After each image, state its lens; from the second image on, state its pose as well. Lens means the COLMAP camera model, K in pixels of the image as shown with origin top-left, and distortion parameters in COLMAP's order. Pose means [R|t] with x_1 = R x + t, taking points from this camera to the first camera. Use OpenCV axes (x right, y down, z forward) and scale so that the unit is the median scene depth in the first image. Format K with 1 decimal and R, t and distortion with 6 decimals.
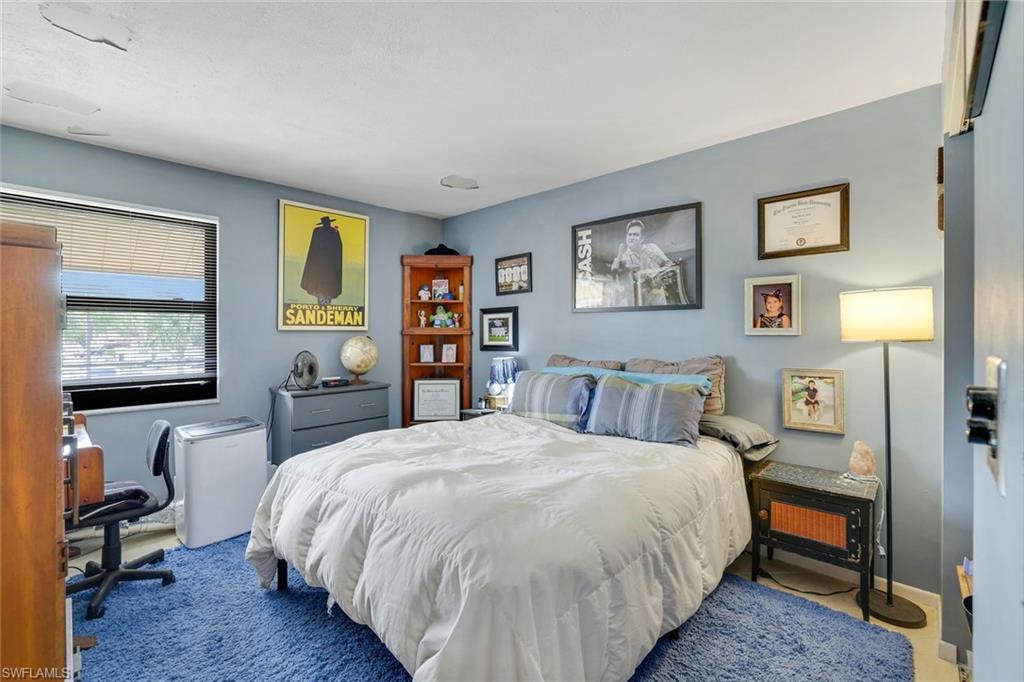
lens RADIAL K [[449.8, 0, 512.9], [0, 449.8, 335.8], [0, 0, 1]] dist [-0.024998, -0.000173]
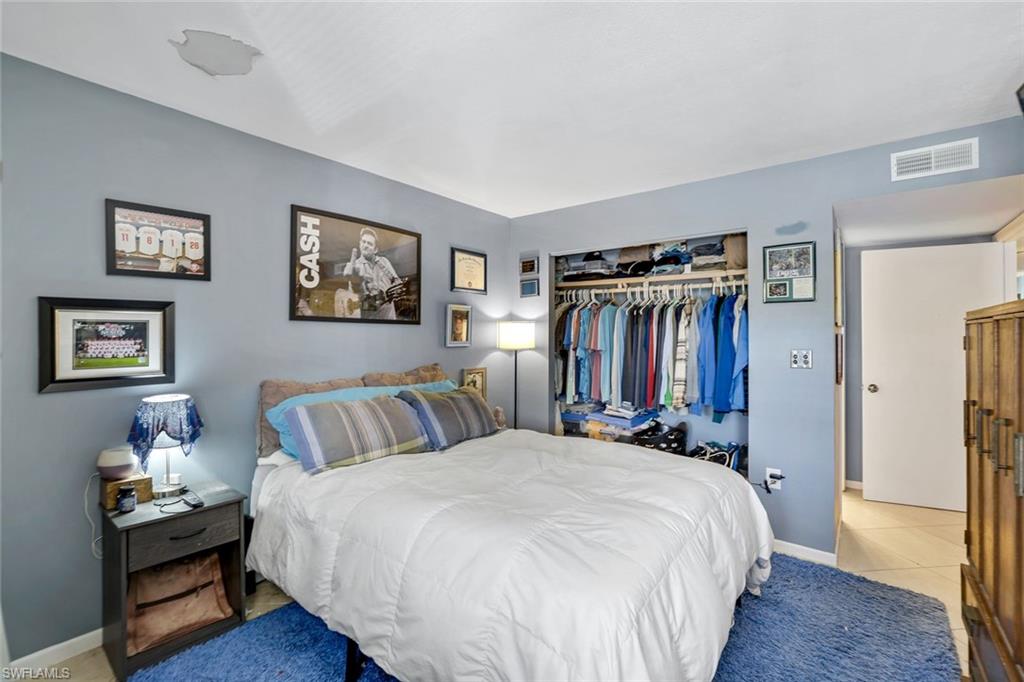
lens RADIAL K [[449.8, 0, 512.9], [0, 449.8, 337.7], [0, 0, 1]] dist [-0.024998, -0.000173]
pose [[-0.074189, -0.001592, 0.997243, -0.643587], [0.002666, 0.999995, 0.001795, -0.024064], [-0.997241, 0.002792, -0.074184, 0.704231]]
